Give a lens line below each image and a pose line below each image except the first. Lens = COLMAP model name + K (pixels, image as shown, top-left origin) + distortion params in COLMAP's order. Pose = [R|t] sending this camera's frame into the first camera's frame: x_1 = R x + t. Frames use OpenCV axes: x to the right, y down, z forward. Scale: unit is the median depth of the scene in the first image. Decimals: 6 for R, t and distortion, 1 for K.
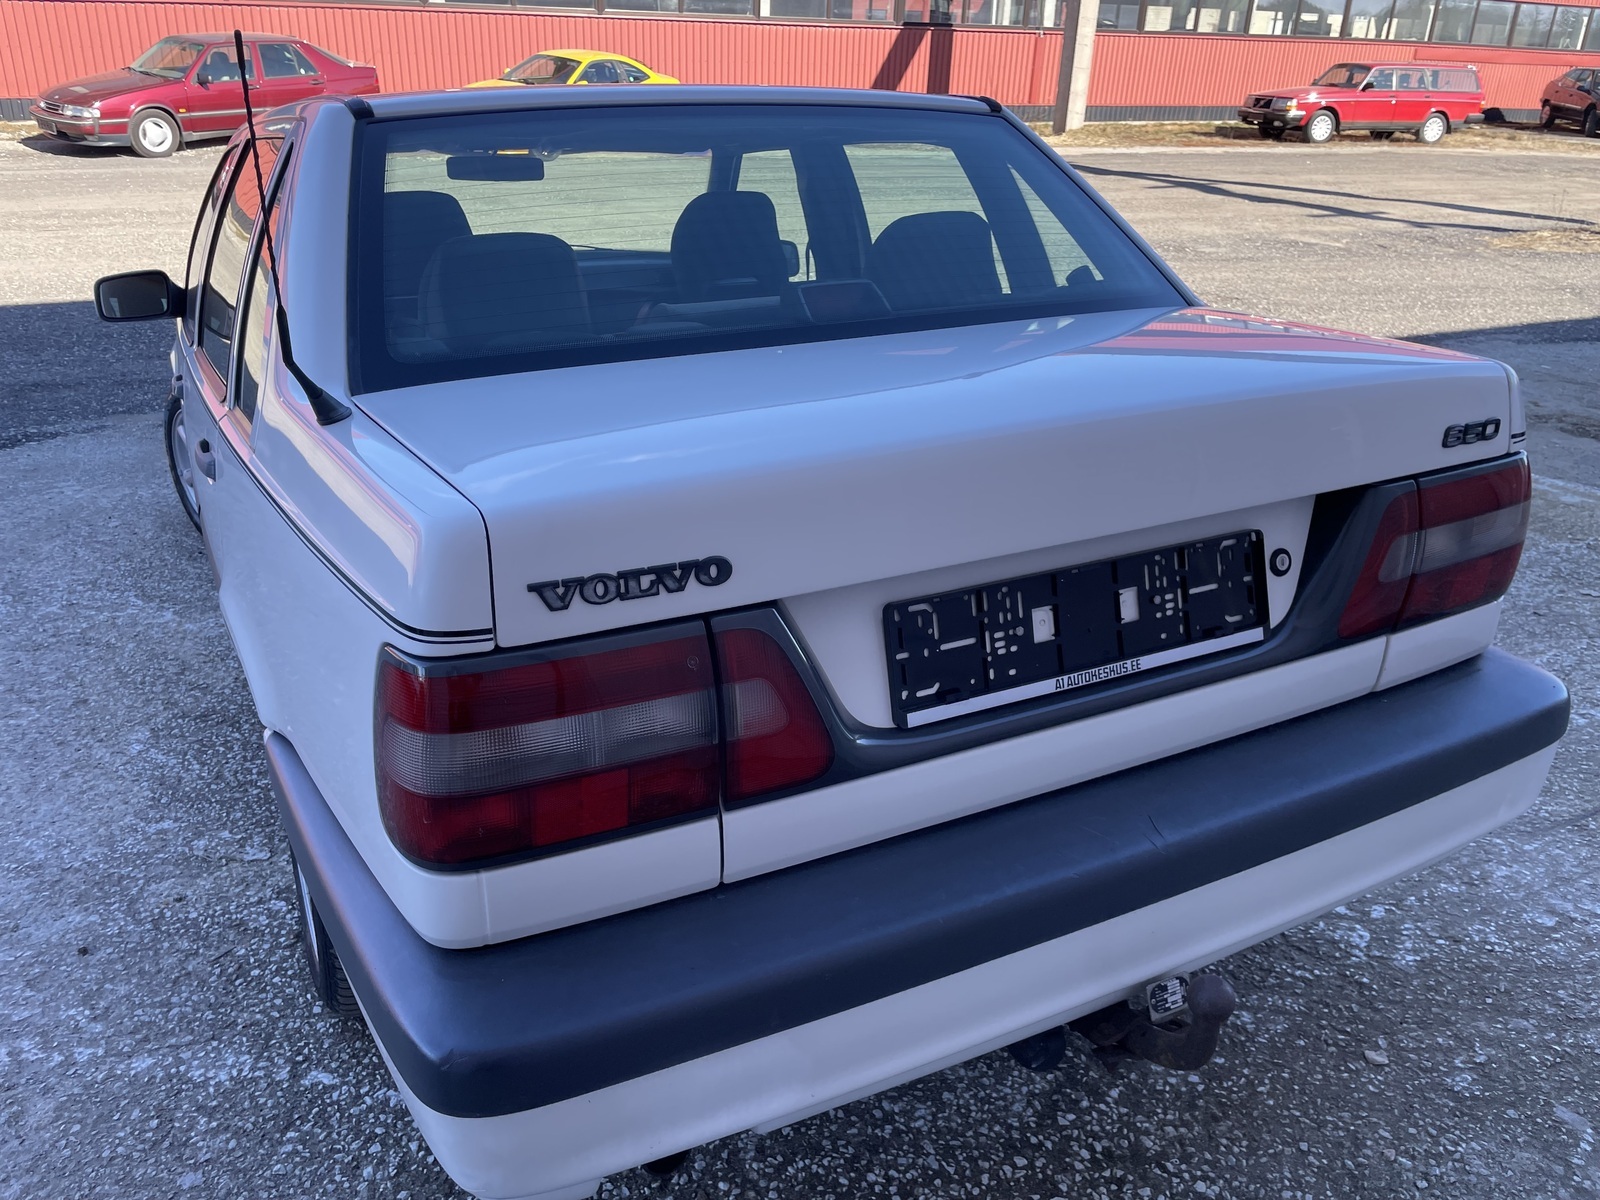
lens RADIAL K [[1215.6, 0, 791.7], [0, 1215.6, 598.2], [0, 0, 1]] dist [0.050135, -0.057159]
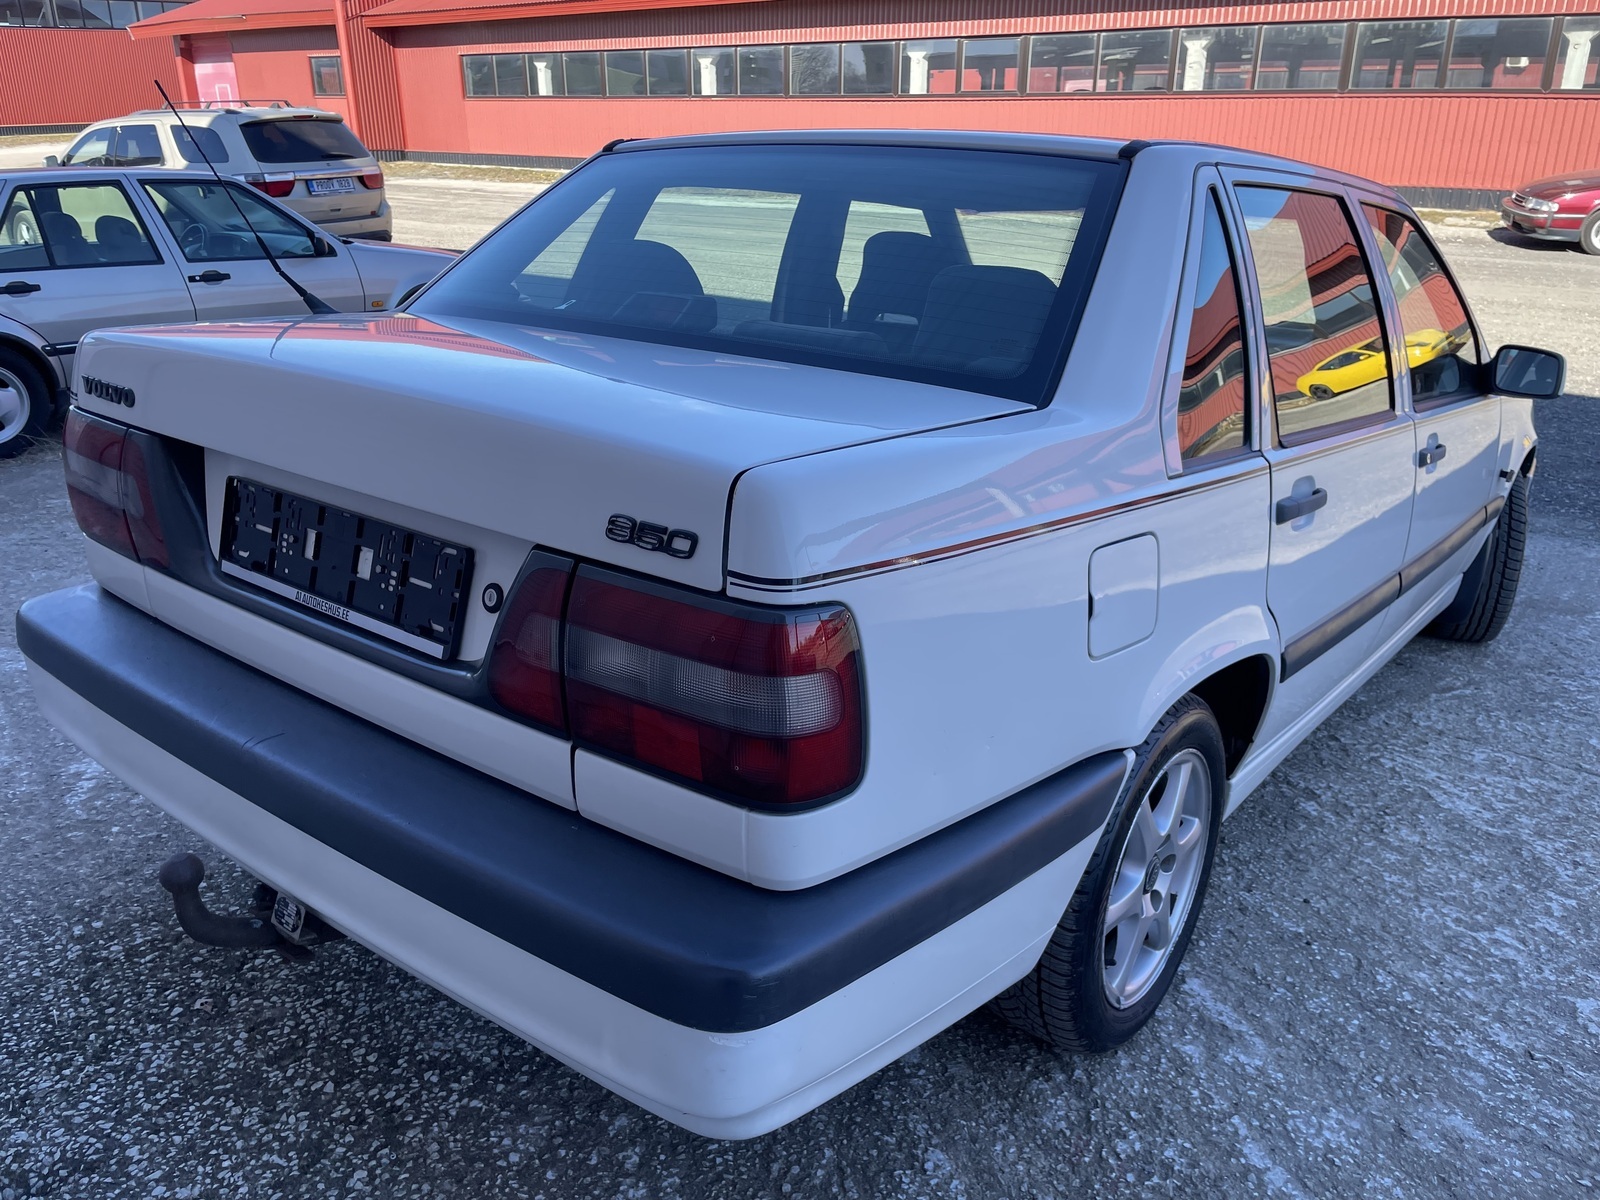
lens RADIAL K [[1215.6, 0, 786.6], [0, 1215.6, 598.9], [0, 0, 1]] dist [0.050135, -0.057159]
pose [[0.426832, 0.310548, -0.849337, 1.291607], [-0.370269, 0.916870, 0.149163, -0.251869], [0.825054, 0.250816, 0.506336, 0.714904]]
